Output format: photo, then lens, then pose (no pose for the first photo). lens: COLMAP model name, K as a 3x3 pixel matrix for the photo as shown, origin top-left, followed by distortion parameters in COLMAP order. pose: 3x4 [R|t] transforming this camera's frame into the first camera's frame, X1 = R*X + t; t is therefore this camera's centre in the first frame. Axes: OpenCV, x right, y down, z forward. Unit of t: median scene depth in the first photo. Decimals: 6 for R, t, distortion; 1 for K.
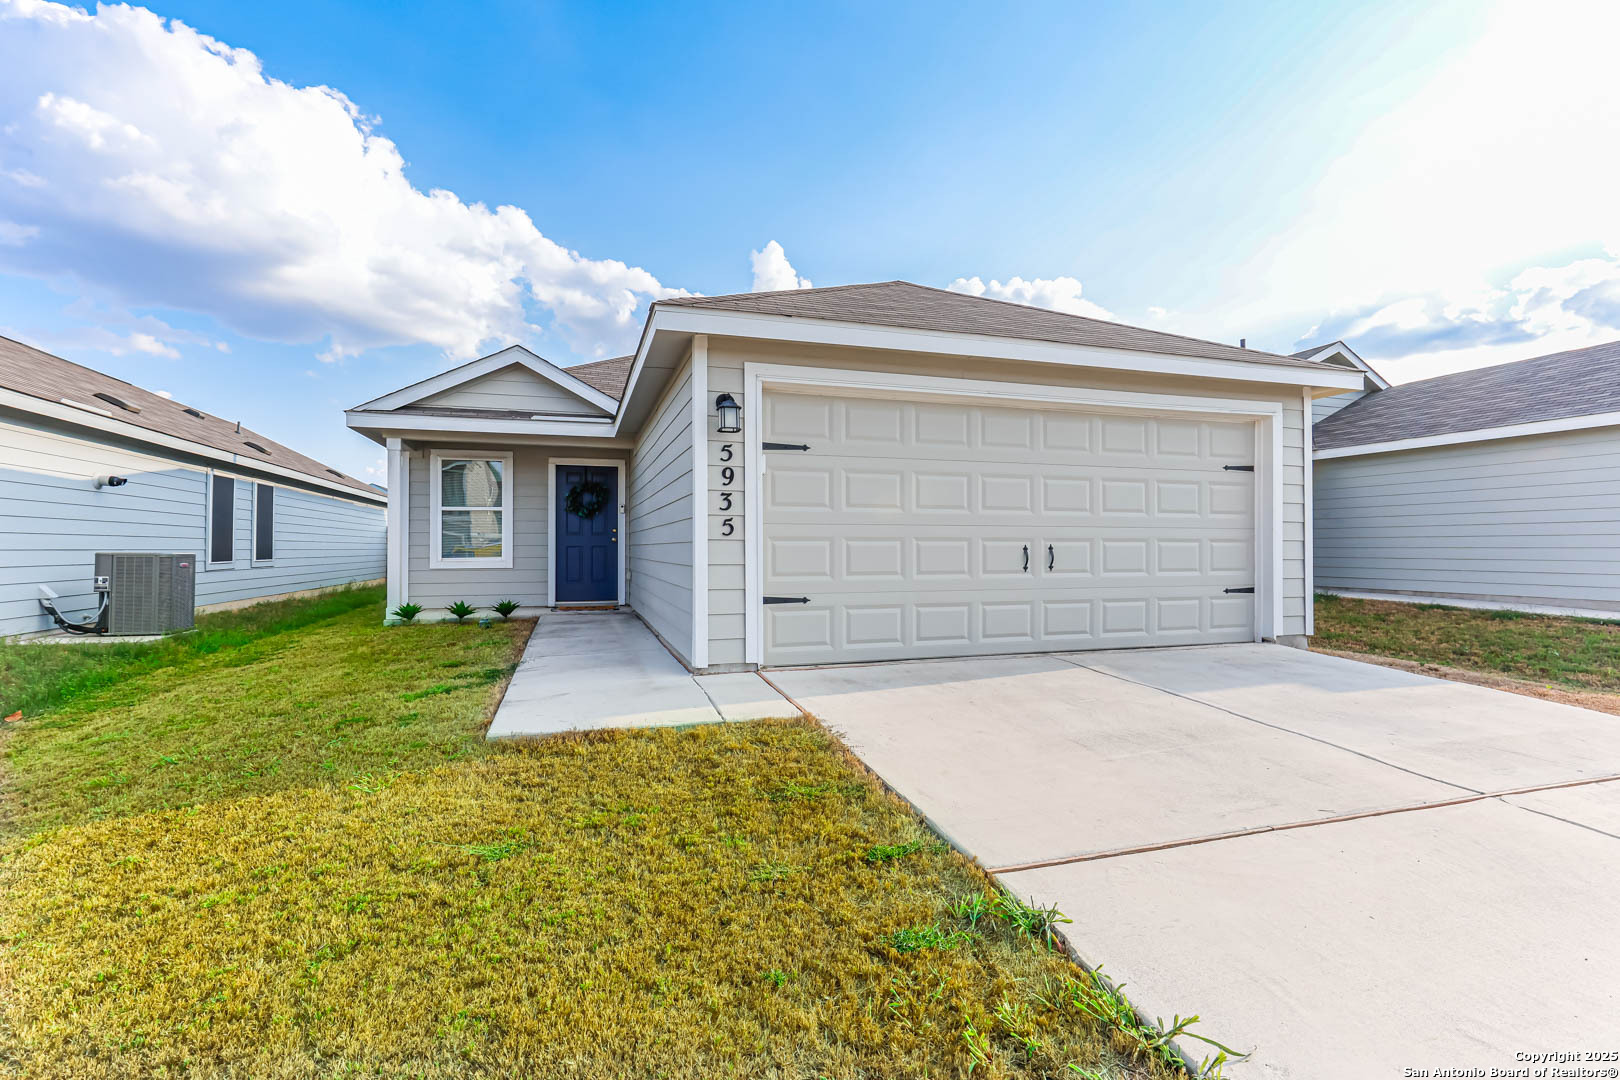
lens RADIAL K [[738.0, 0, 816.3], [0, 738.0, 531.6], [0, 0, 1]] dist [-0.015134, 0.008035]
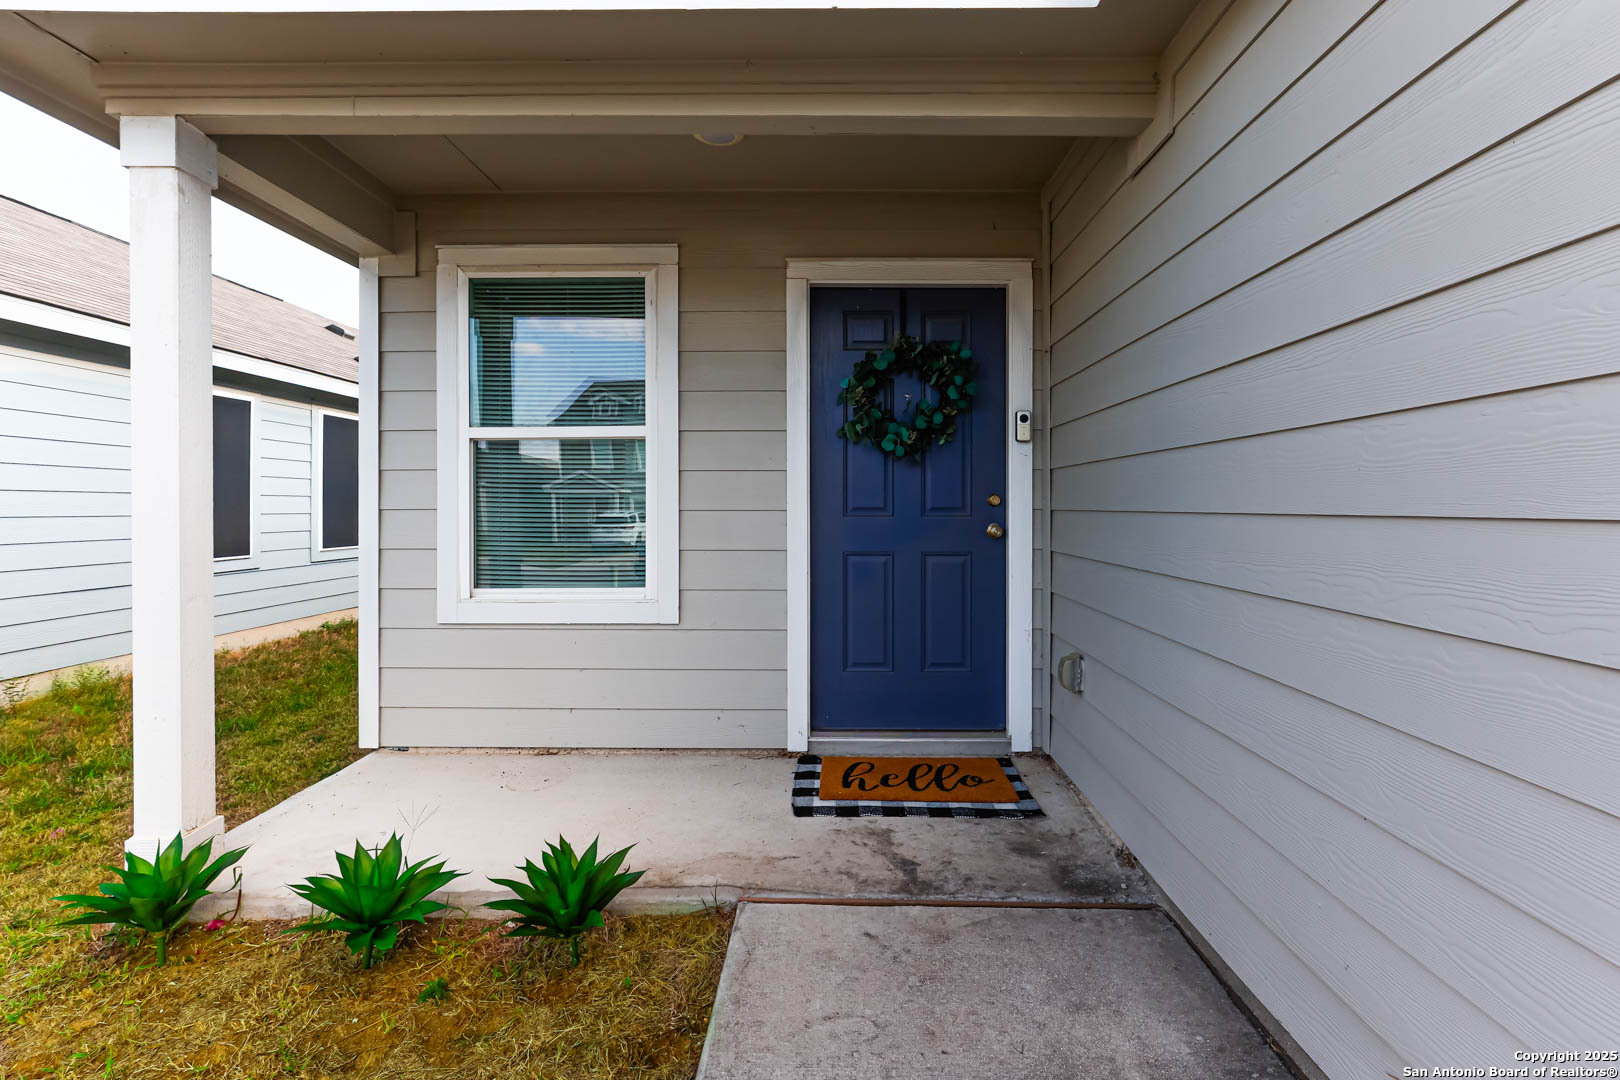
lens RADIAL K [[738.0, 0, 816.3], [0, 738.0, 531.6], [0, 0, 1]] dist [-0.015134, 0.008035]
pose [[0.940073, 0.016126, -0.340591, -0.242458], [0.002026, 0.998599, 0.052873, -0.004541], [0.340966, -0.050394, 0.938724, 0.700354]]
